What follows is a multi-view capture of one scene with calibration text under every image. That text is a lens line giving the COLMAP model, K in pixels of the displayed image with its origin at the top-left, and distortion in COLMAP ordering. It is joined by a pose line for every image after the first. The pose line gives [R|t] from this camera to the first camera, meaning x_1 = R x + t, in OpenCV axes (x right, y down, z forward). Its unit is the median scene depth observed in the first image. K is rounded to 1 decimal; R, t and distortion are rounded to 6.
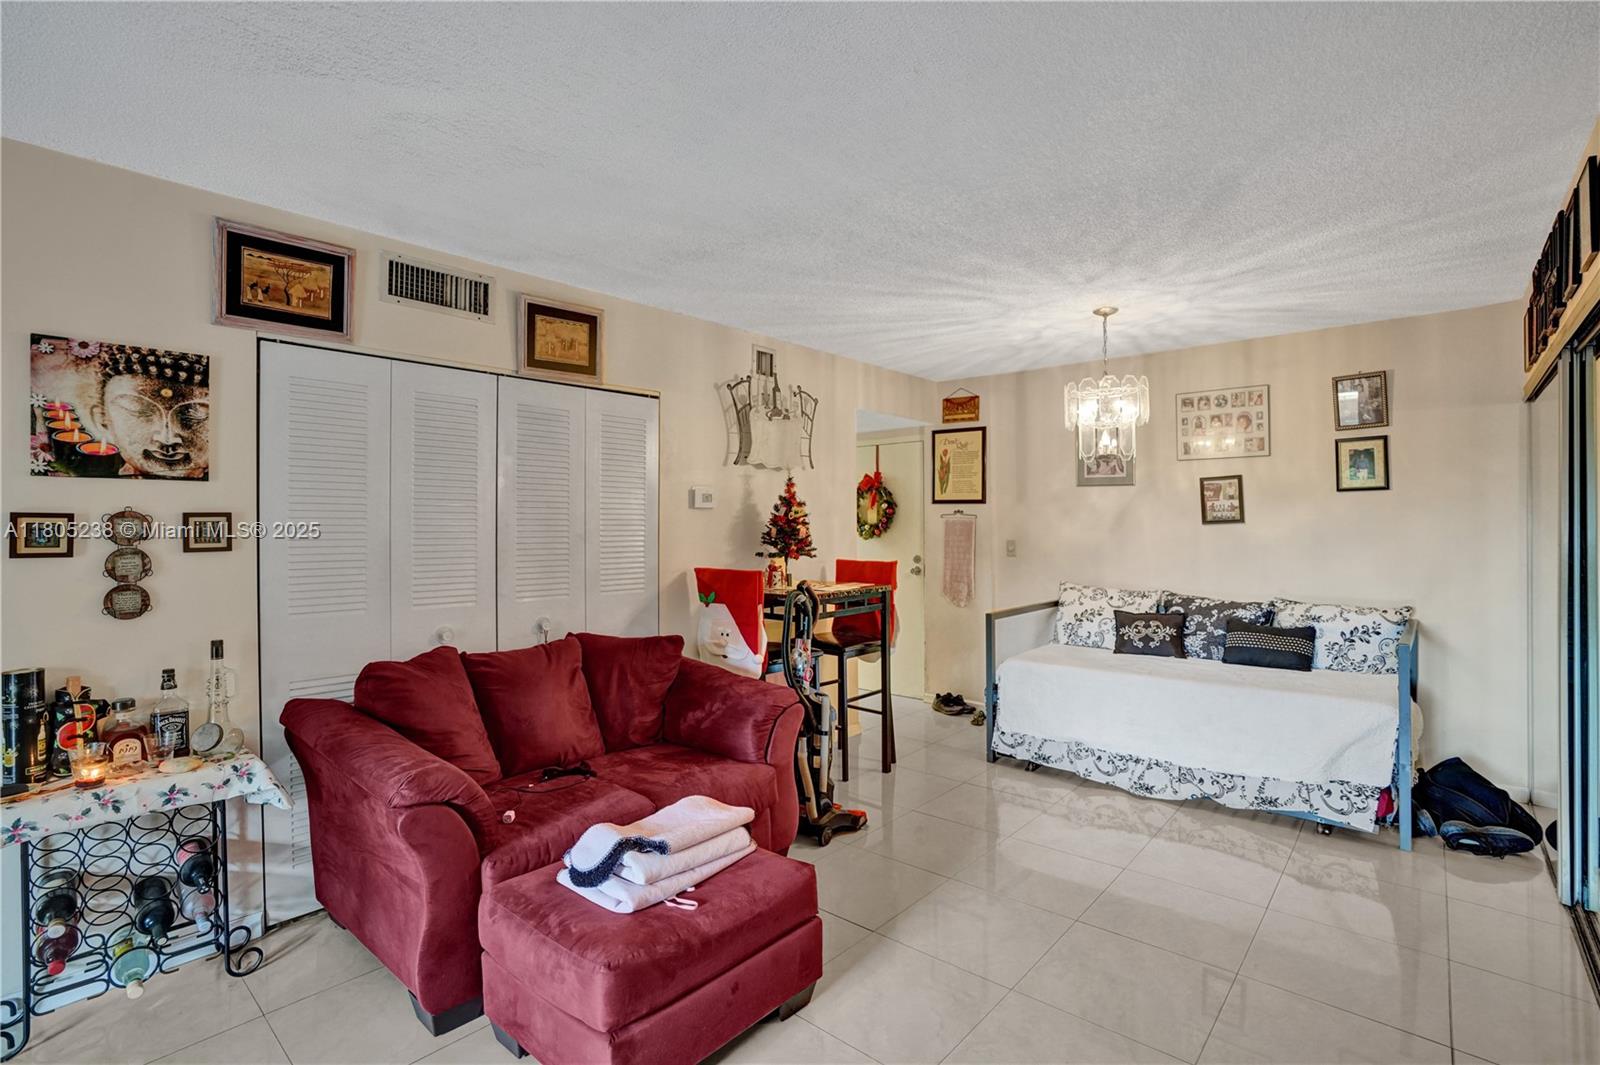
lens RADIAL K [[745.8, 0, 811.7], [0, 745.8, 522.9], [0, 0, 1]] dist [-0.073853, 0.026880]
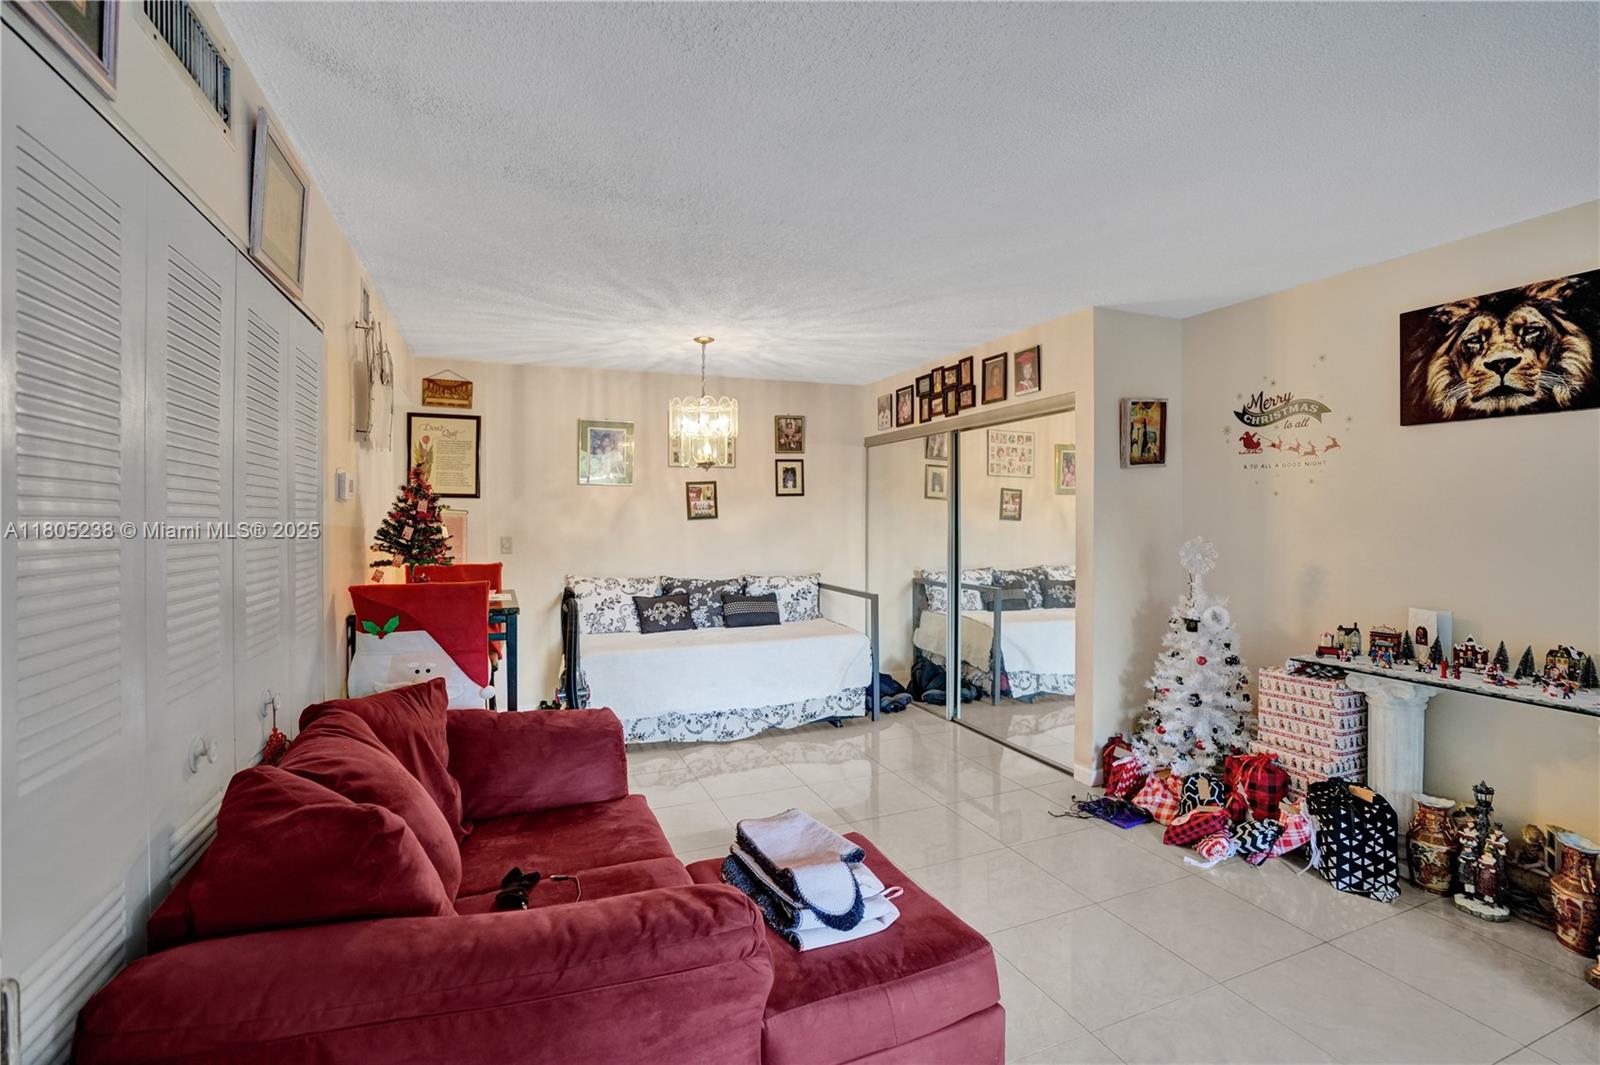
lens RADIAL K [[735.0, 0, 798.9], [0, 735.0, 519.7], [0, 0, 1]] dist [-0.068571, 0.025166]
pose [[0.454959, -0.004938, 0.890499, -0.563957], [0.001370, 0.999987, 0.004845, -0.004587], [-0.890511, -0.000984, 0.454960, 0.321419]]
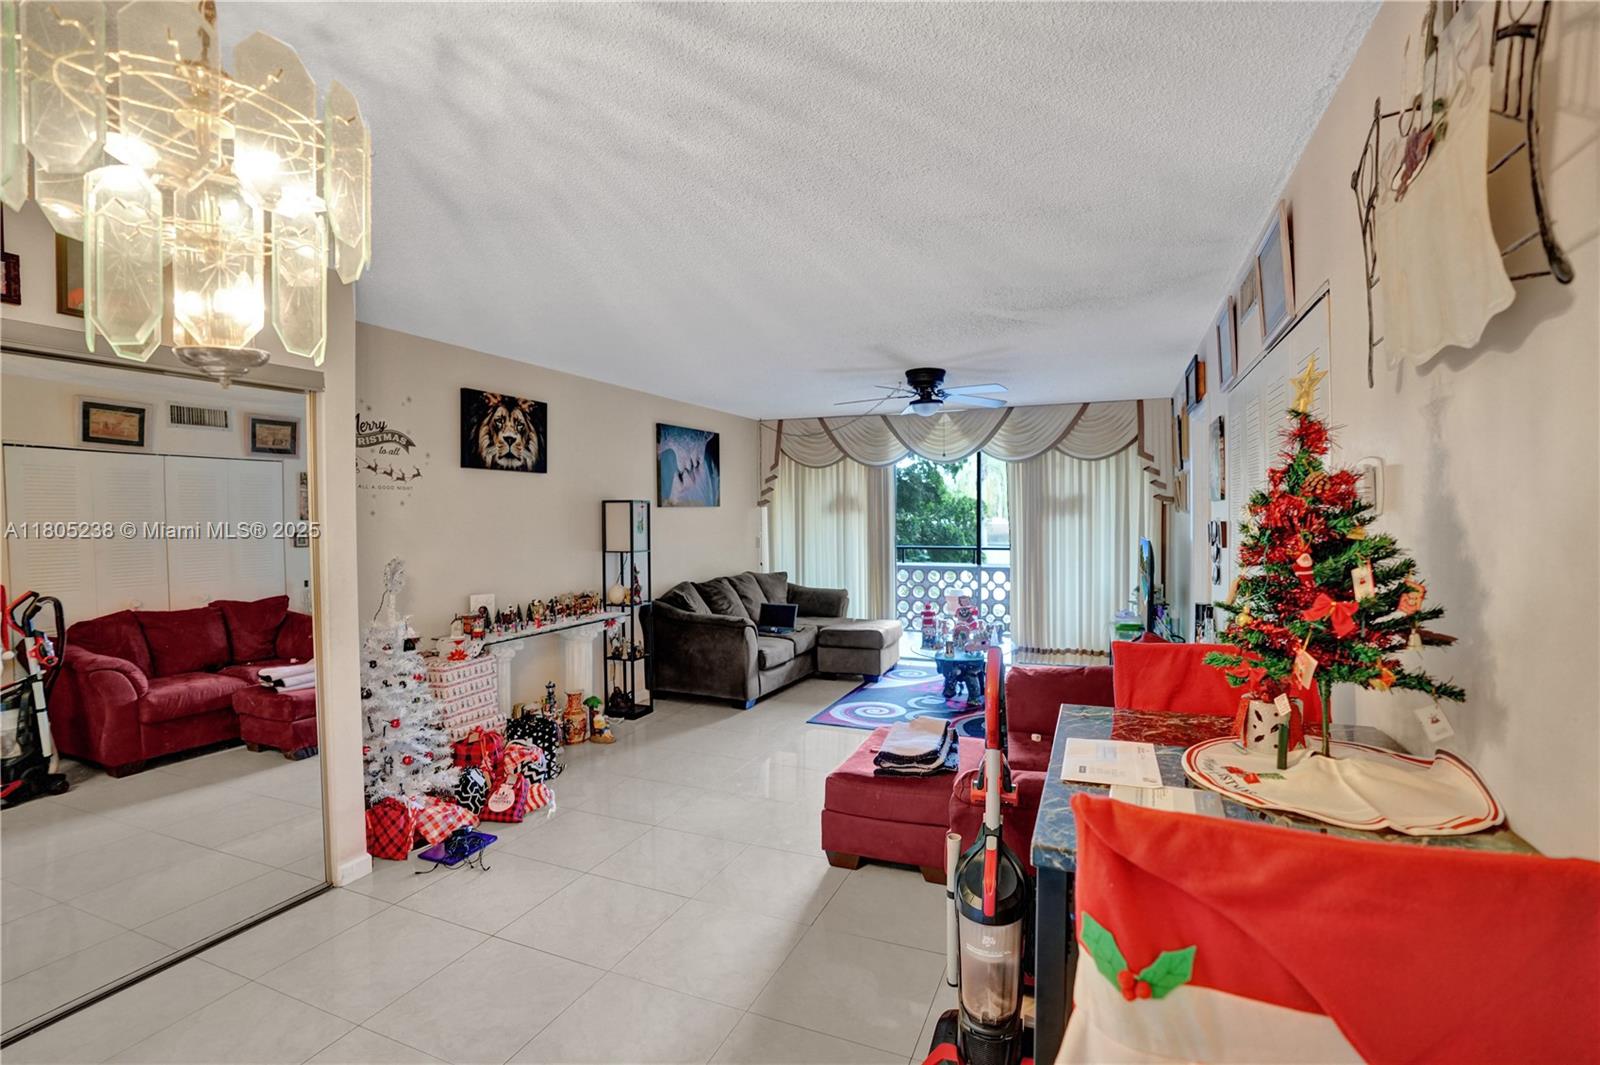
lens RADIAL K [[745.8, 0, 811.7], [0, 745.8, 522.9], [0, 0, 1]] dist [-0.073853, 0.026880]
pose [[-0.946617, 0.015283, -0.321999, 0.279229], [0.012219, 0.999859, 0.011534, -0.023845], [0.322130, 0.006984, -0.946670, 1.315239]]
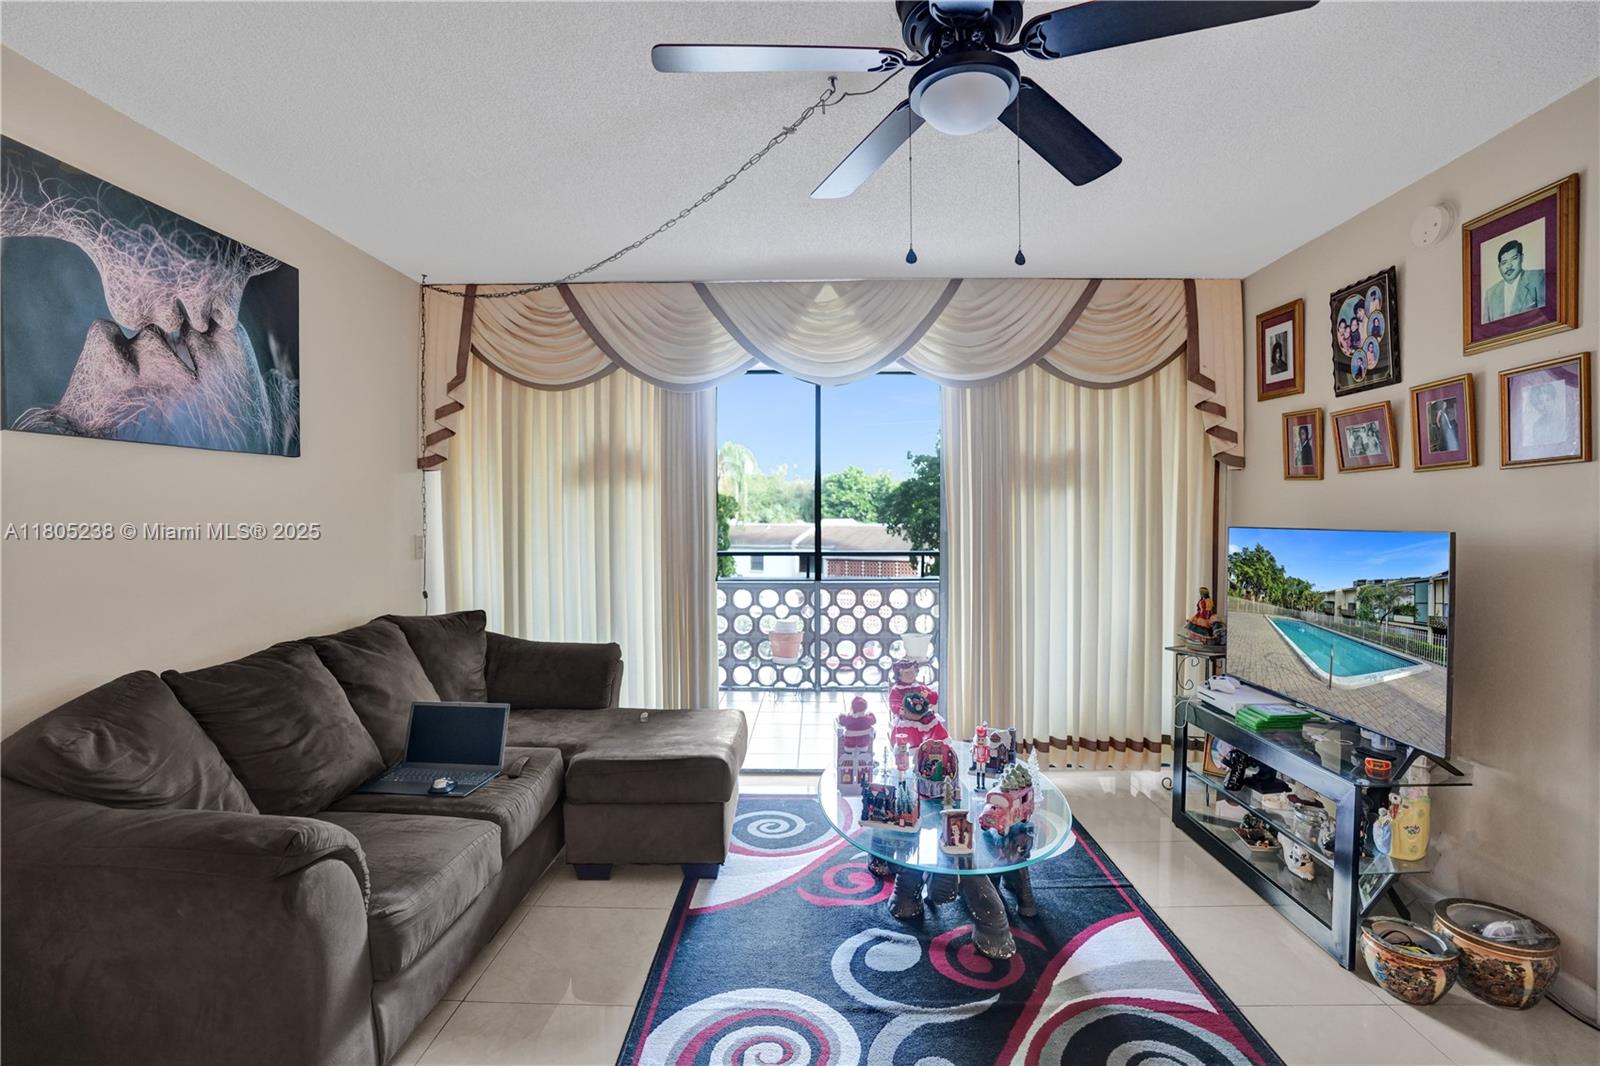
lens RADIAL K [[738.4, 0, 805.8], [0, 738.4, 528.7], [0, 0, 1]] dist [-0.067375, 0.025371]
pose [[-0.768751, 0.018483, -0.639281, -0.031364], [0.008326, 0.999787, 0.018894, 0.014503], [0.639493, 0.009202, -0.768741, 0.344221]]
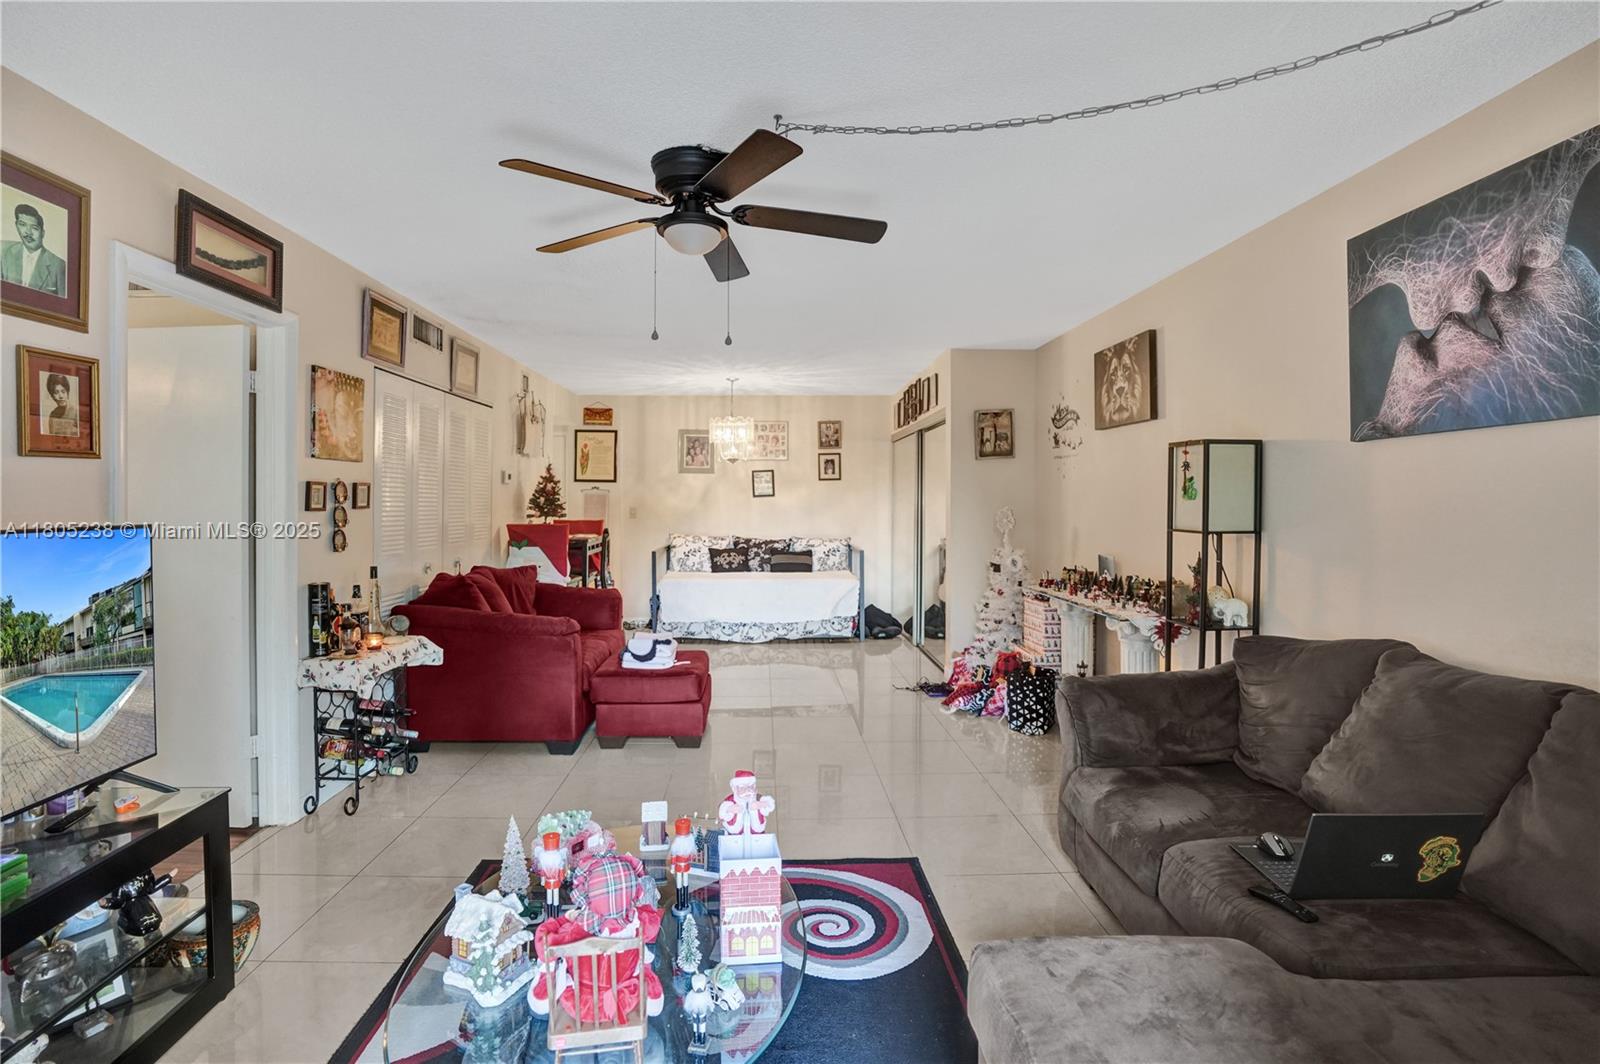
lens RADIAL K [[752.6, 0, 777.2], [0, 752.6, 498.4], [0, 0, 1]] dist [-0.072431, 0.026014]
pose [[0.741506, 0.004642, 0.670930, -0.746553], [-0.003925, 0.999989, -0.002580, 0.011437], [-0.670934, -0.000720, 0.741516, -0.445441]]
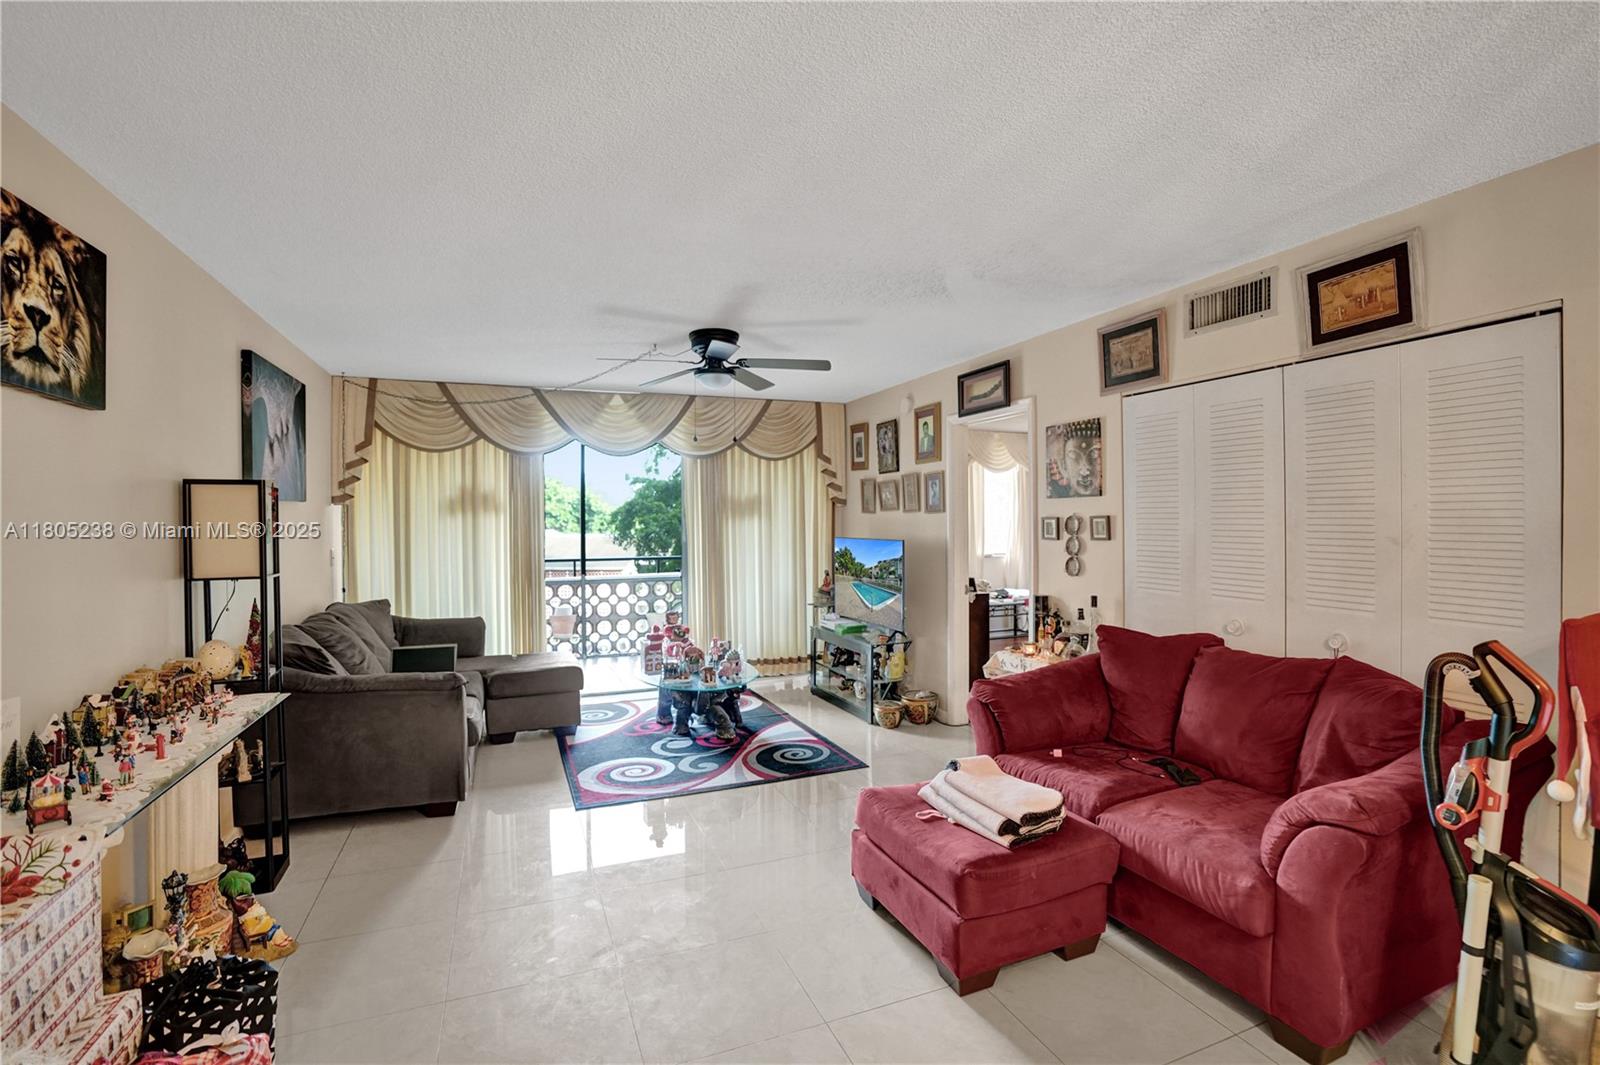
lens RADIAL K [[738.4, 0, 805.8], [0, 738.4, 528.2], [0, 0, 1]] dist [-0.067375, 0.025371]
pose [[-0.451973, 0.016419, -0.891881, 0.547265], [0.012172, 0.999851, 0.012238, -0.008785], [0.891949, -0.005325, -0.452105, 0.695087]]
